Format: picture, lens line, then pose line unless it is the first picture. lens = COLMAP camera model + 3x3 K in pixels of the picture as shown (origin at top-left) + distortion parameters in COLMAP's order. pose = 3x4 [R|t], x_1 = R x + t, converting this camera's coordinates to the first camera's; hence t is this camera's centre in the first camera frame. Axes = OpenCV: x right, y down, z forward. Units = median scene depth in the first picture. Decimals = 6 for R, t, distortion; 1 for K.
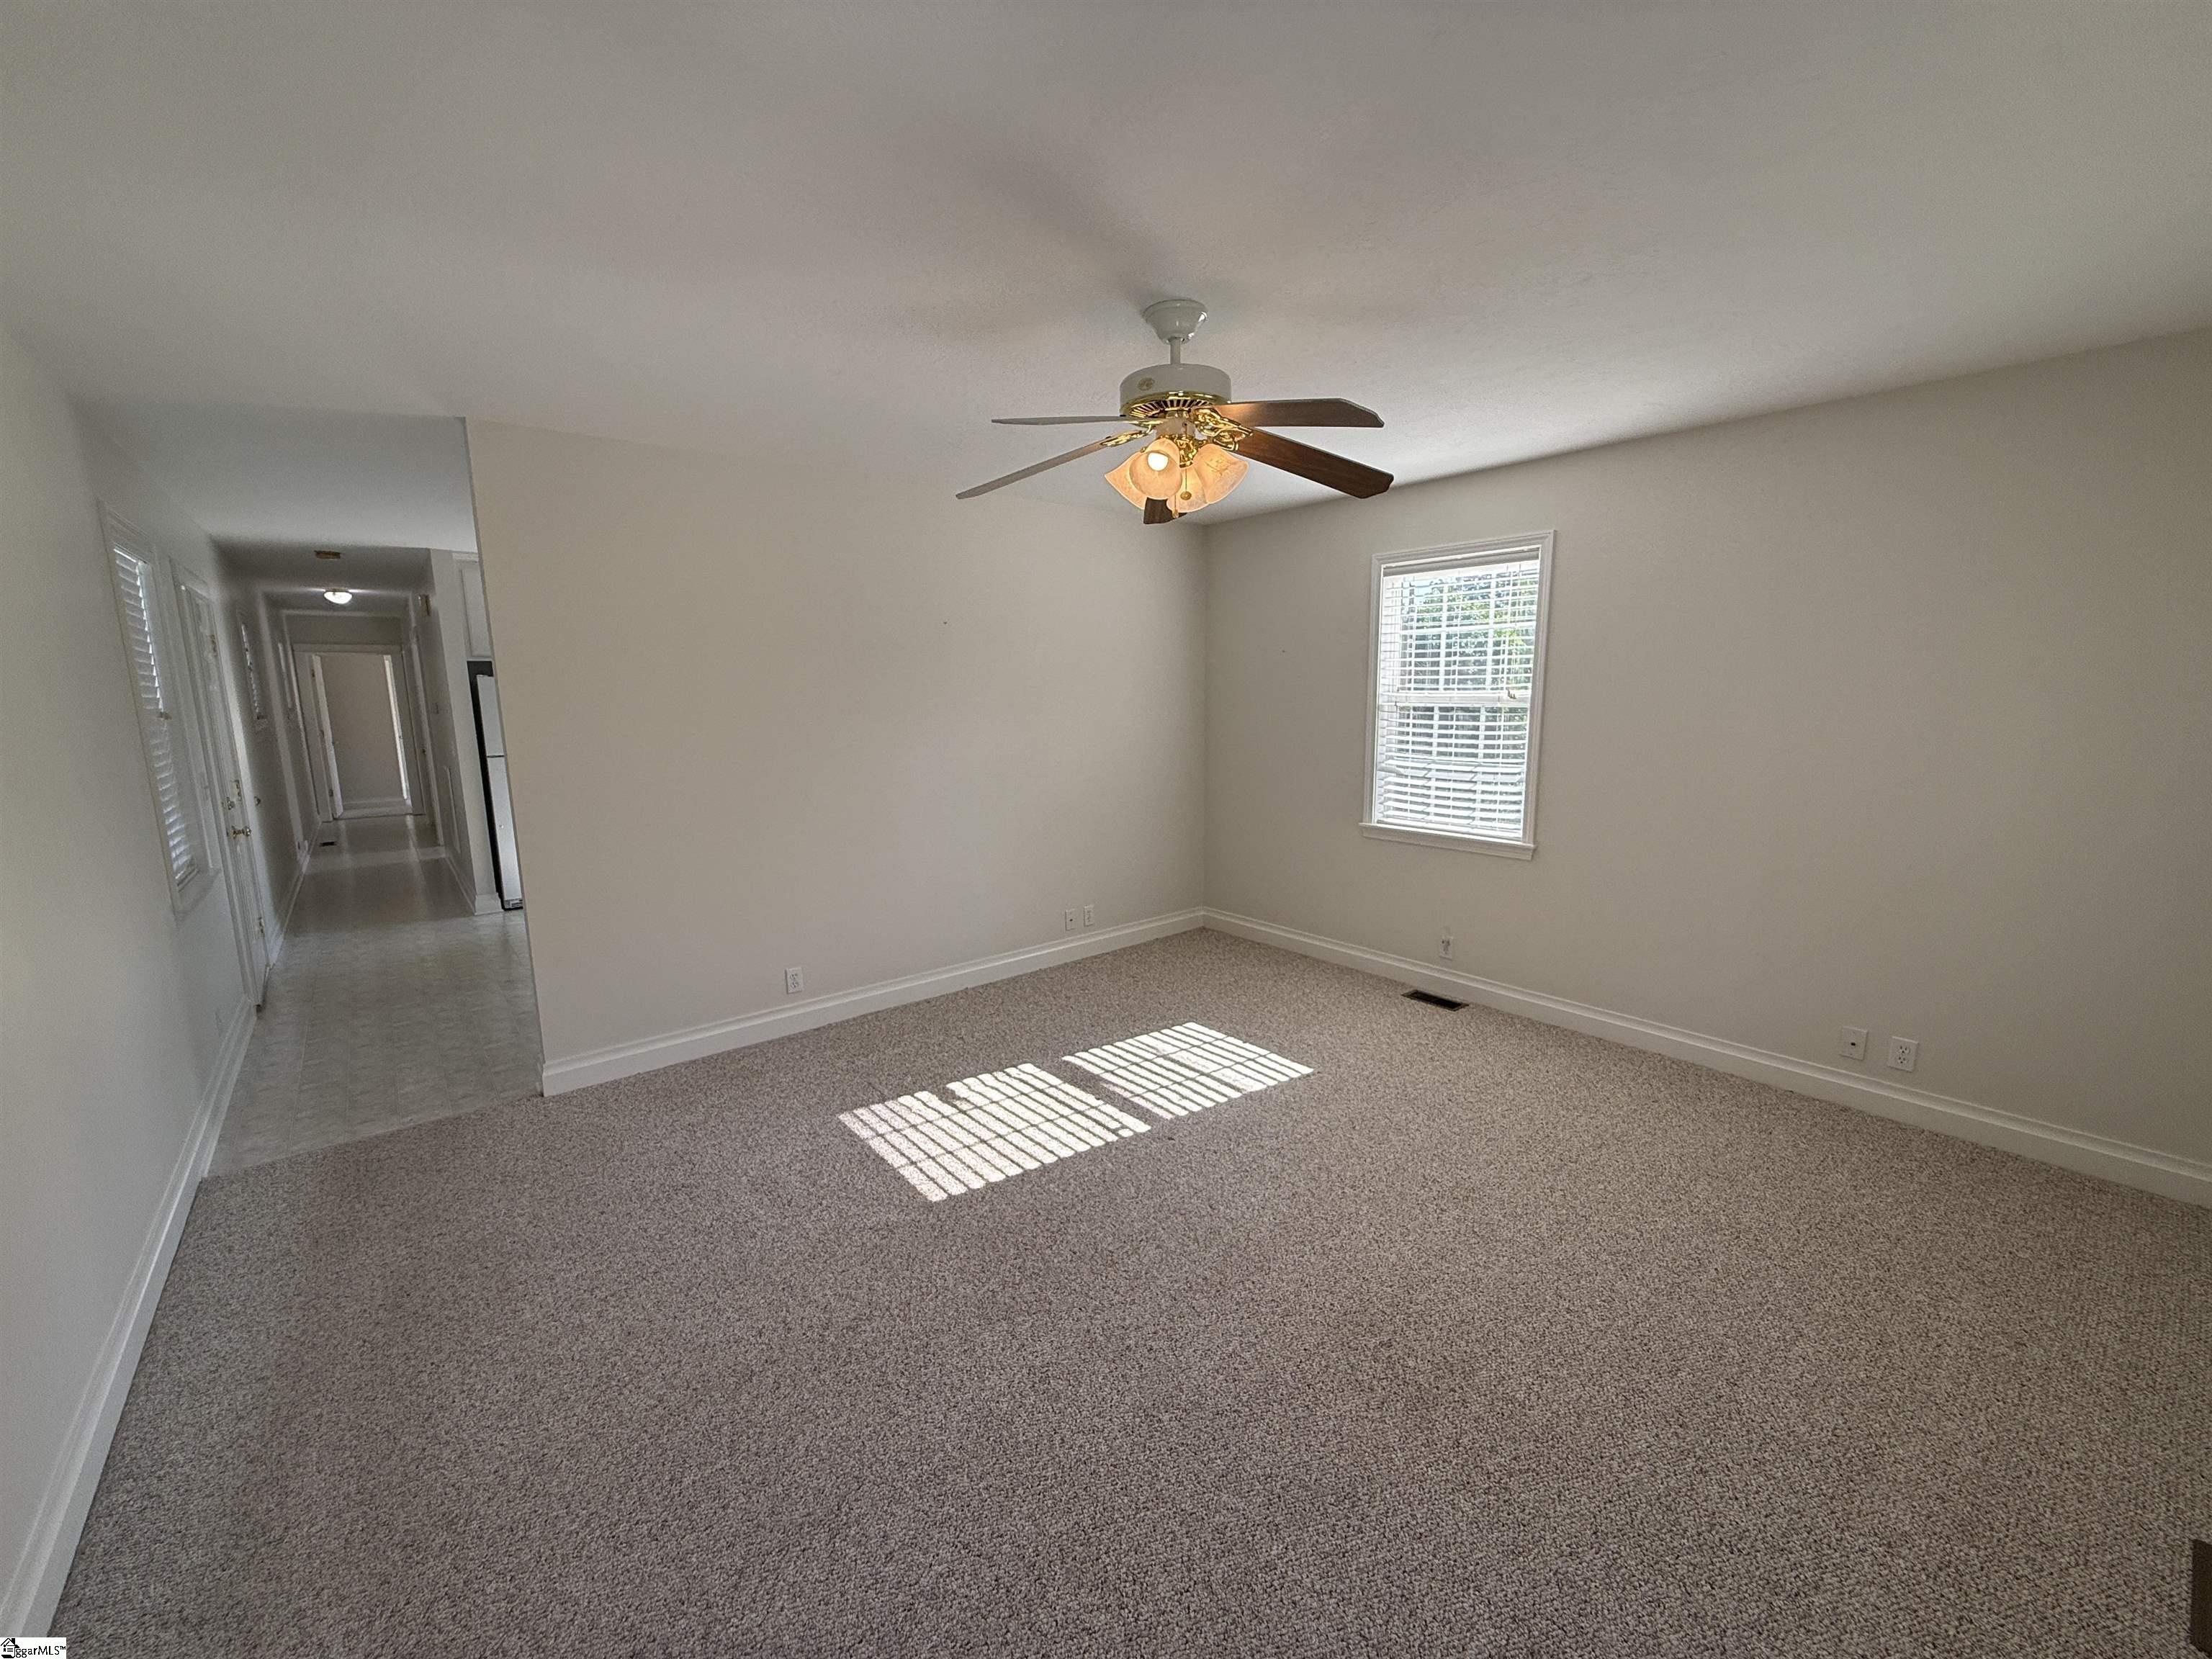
lens RADIAL K [[879.6, 0, 1089.0], [0, 879.6, 822.7], [0, 0, 1]] dist [0.001993, -0.000907]
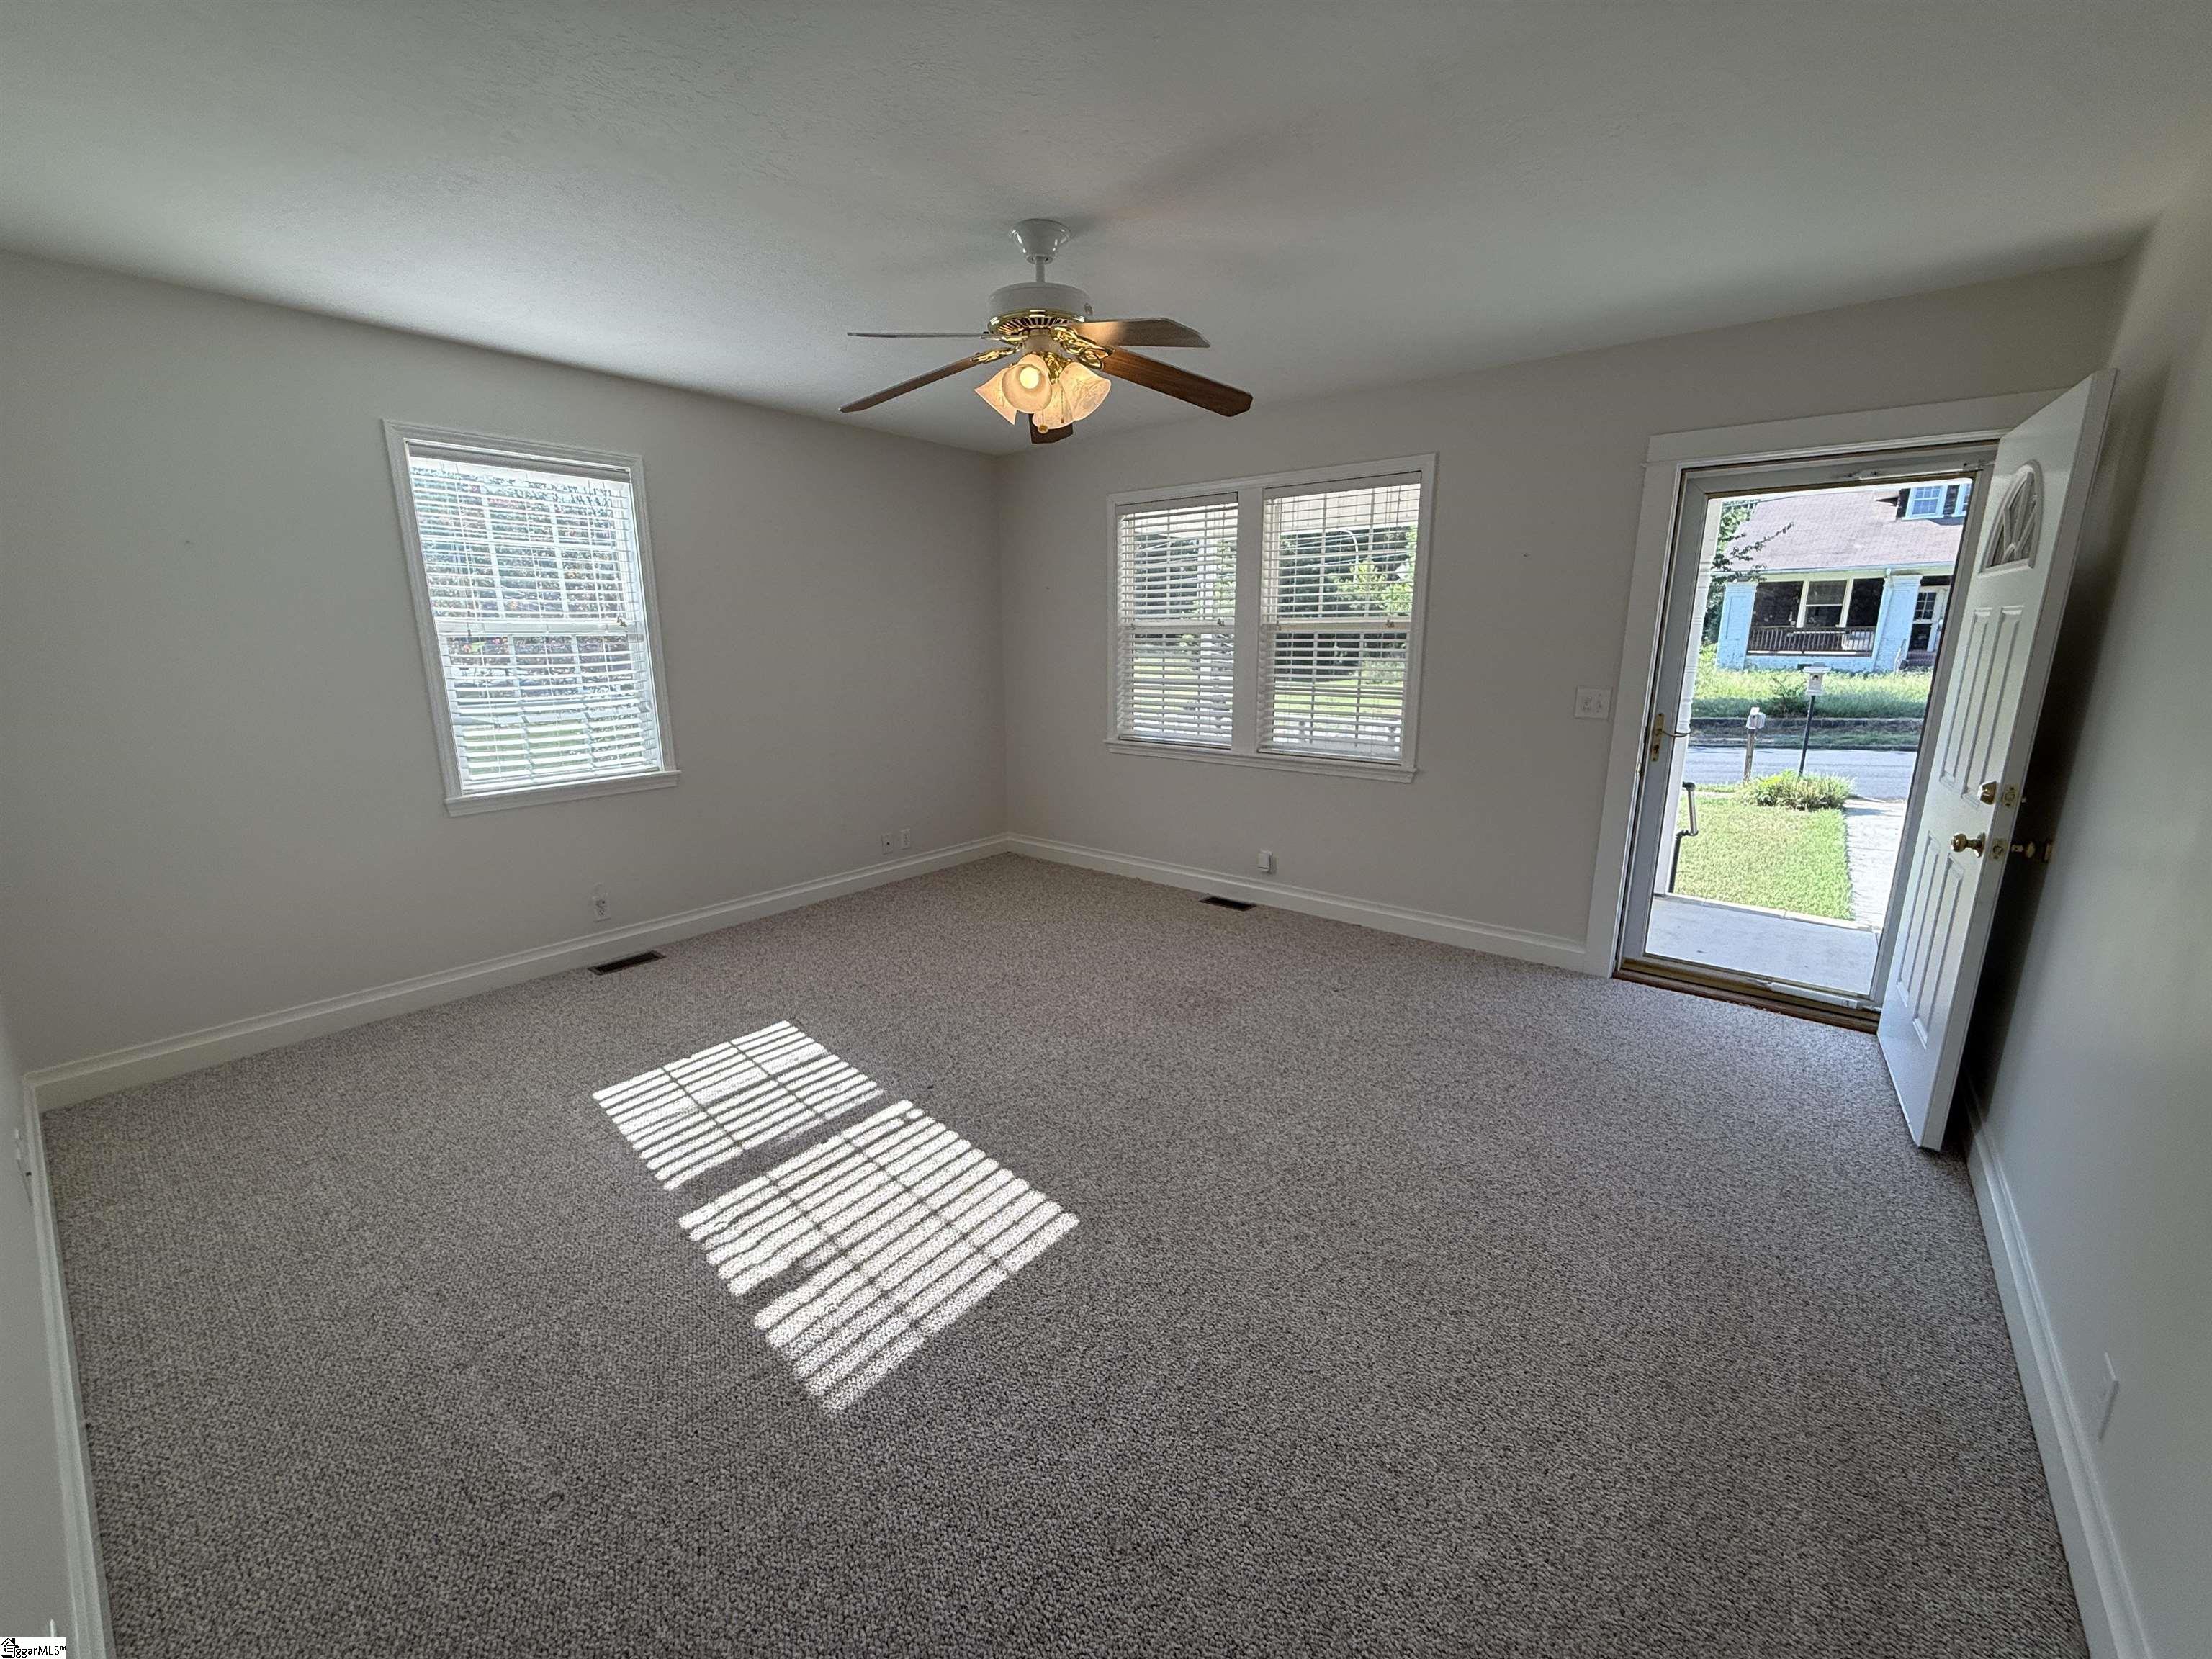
lens RADIAL K [[879.6, 0, 1122.0], [0, 879.6, 817.5], [0, 0, 1]] dist [0.001993, -0.000907]
pose [[-0.223303, -0.187891, 0.956469, -0.717424], [0.154537, 0.962012, 0.225059, -0.086673], [-0.962421, 0.198066, -0.185784, 0.830580]]
